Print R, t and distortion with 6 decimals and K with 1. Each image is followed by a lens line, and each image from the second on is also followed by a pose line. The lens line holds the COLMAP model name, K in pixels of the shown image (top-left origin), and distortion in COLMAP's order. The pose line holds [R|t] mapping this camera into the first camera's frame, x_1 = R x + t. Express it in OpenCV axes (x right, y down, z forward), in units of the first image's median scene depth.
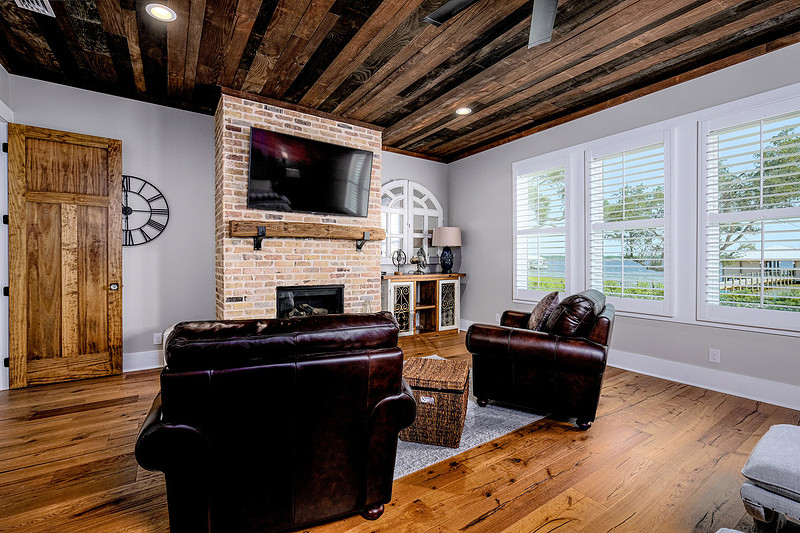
lens RADIAL K [[351.7, 0, 399.3], [0, 351.7, 264.6], [0, 0, 1]] dist [-0.000868, 0.000580]
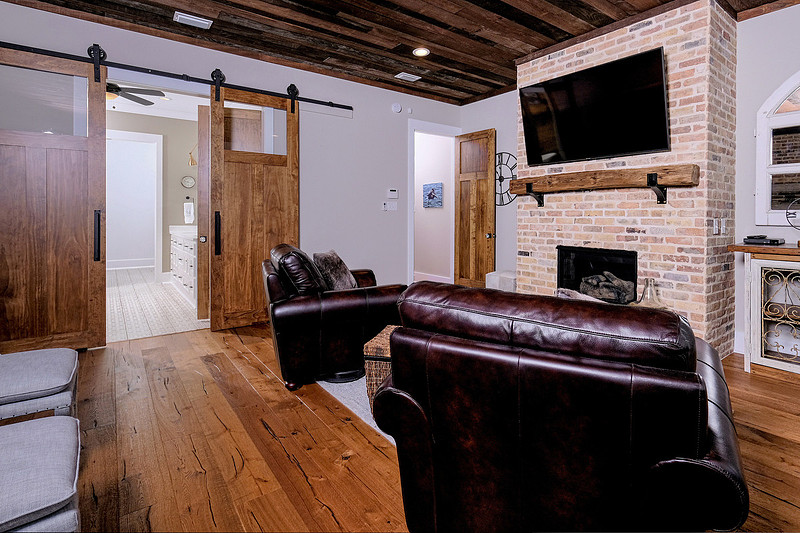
lens RADIAL K [[351.7, 0, 380.3], [0, 351.7, 218.4], [0, 0, 1]] dist [-0.000868, 0.000580]
pose [[0.089467, 0.006783, -0.995967, 0.526671], [-0.015966, 0.999858, 0.005375, -0.005609], [0.995862, 0.015421, 0.089562, 0.452024]]
